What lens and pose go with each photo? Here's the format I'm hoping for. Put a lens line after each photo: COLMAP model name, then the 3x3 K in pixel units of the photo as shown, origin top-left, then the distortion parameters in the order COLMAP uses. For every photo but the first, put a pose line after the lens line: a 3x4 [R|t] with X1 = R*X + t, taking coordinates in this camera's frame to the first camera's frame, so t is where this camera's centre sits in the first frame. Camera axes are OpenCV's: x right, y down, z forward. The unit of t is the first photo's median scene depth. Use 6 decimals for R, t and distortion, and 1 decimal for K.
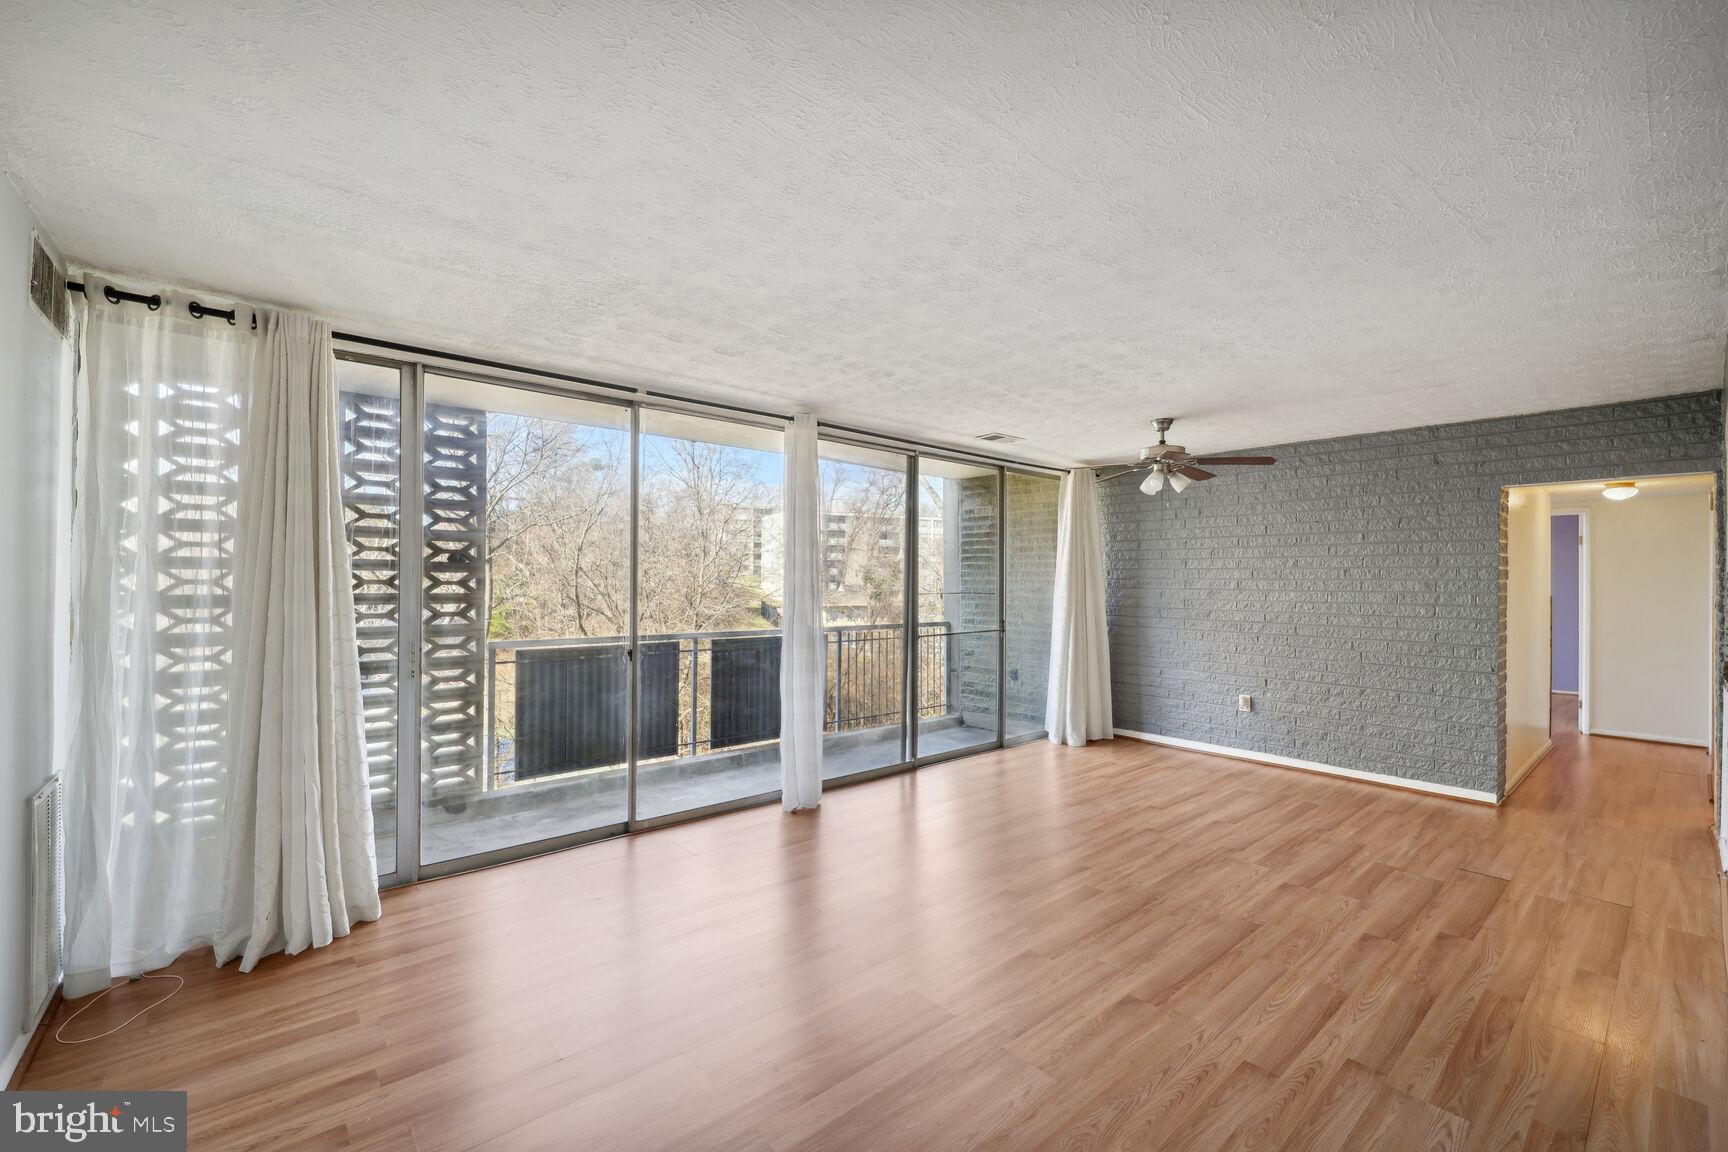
lens RADIAL K [[702.9, 0, 864.0], [0, 702.9, 576.0], [0, 0, 1]] dist [-0.018841, 0.000050]
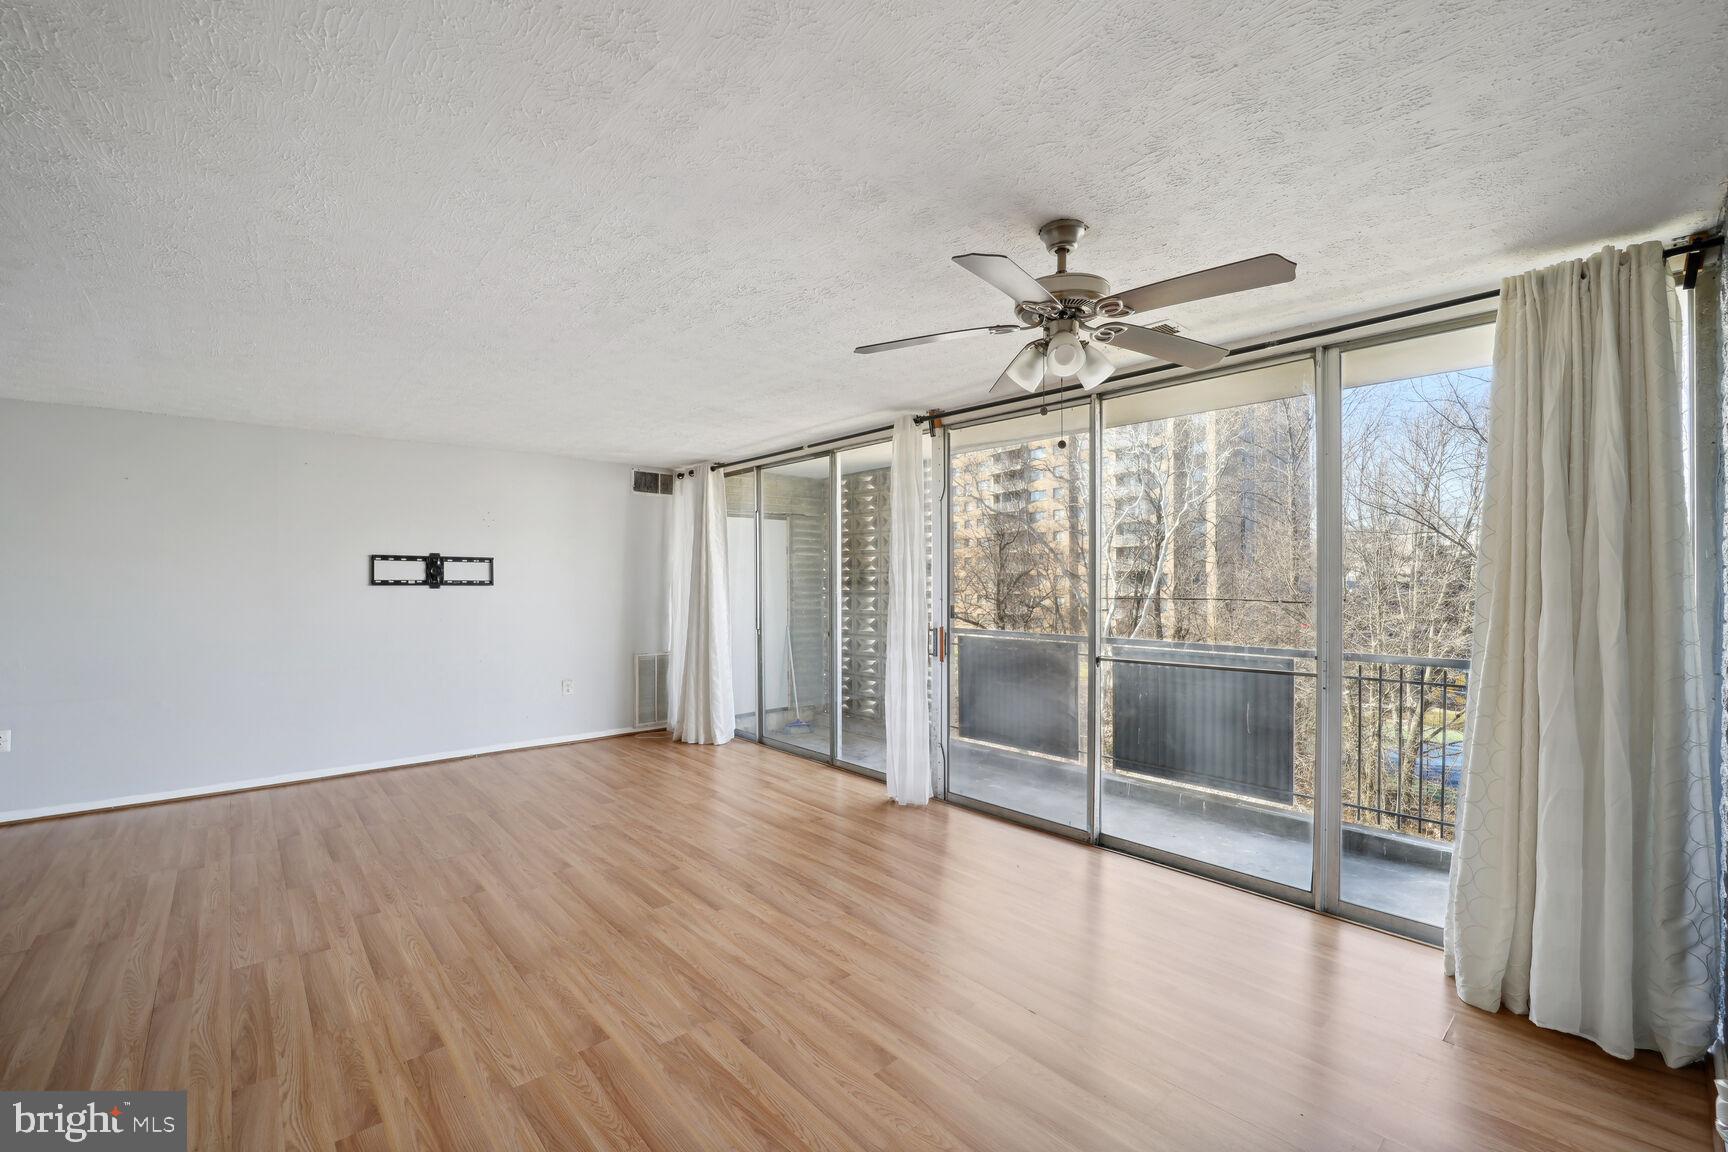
lens RADIAL K [[720.5, 0, 867.9], [0, 720.5, 570.5], [0, 0, 1]] dist [-0.023836, -0.000008]
pose [[0.041726, -0.015439, -0.999010, 1.402804], [0.007870, 0.999855, -0.015123, 0.011728], [0.999098, -0.007231, 0.041841, 1.321661]]
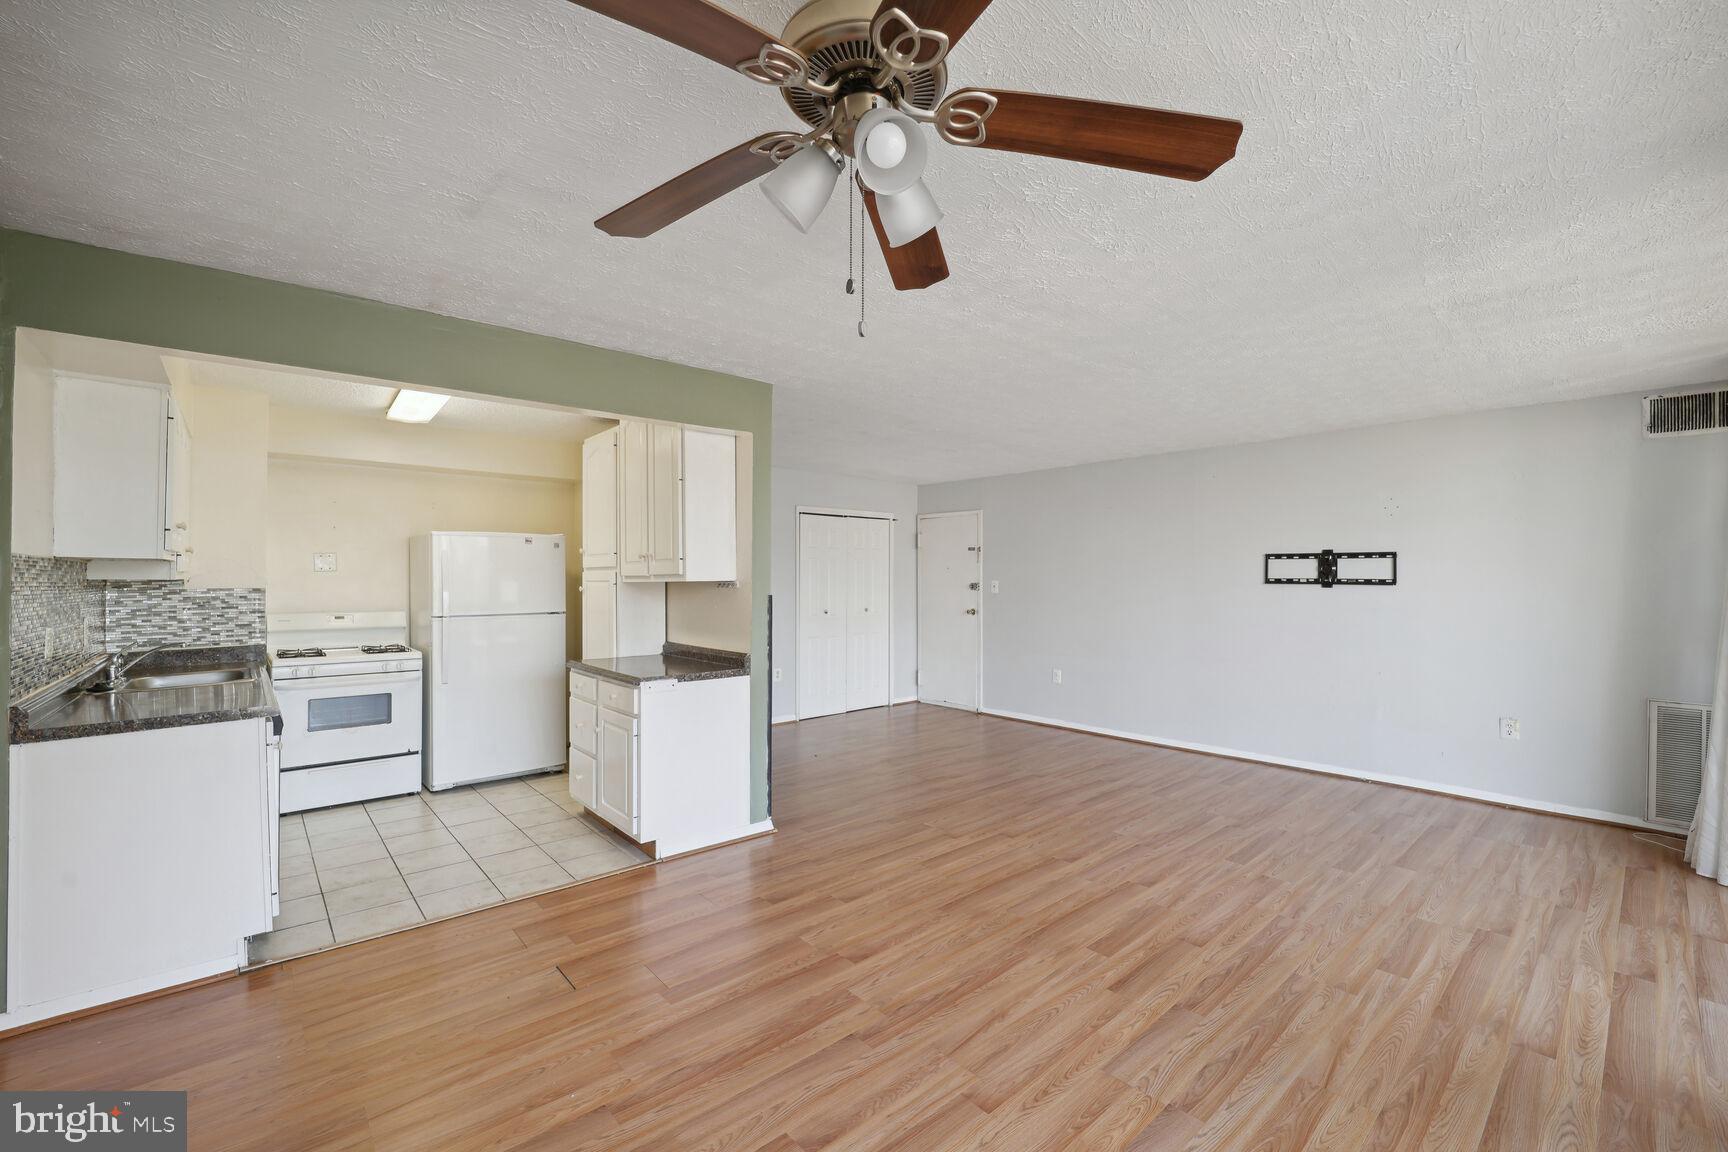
lens RADIAL K [[720.5, 0, 867.9], [0, 720.5, 570.5], [0, 0, 1]] dist [-0.023836, -0.000008]
pose [[-0.999552, -0.005054, -0.029514, 0.669706], [-0.004527, 0.999830, -0.017876, 0.016070], [0.029599, -0.017734, -0.999405, 1.961516]]
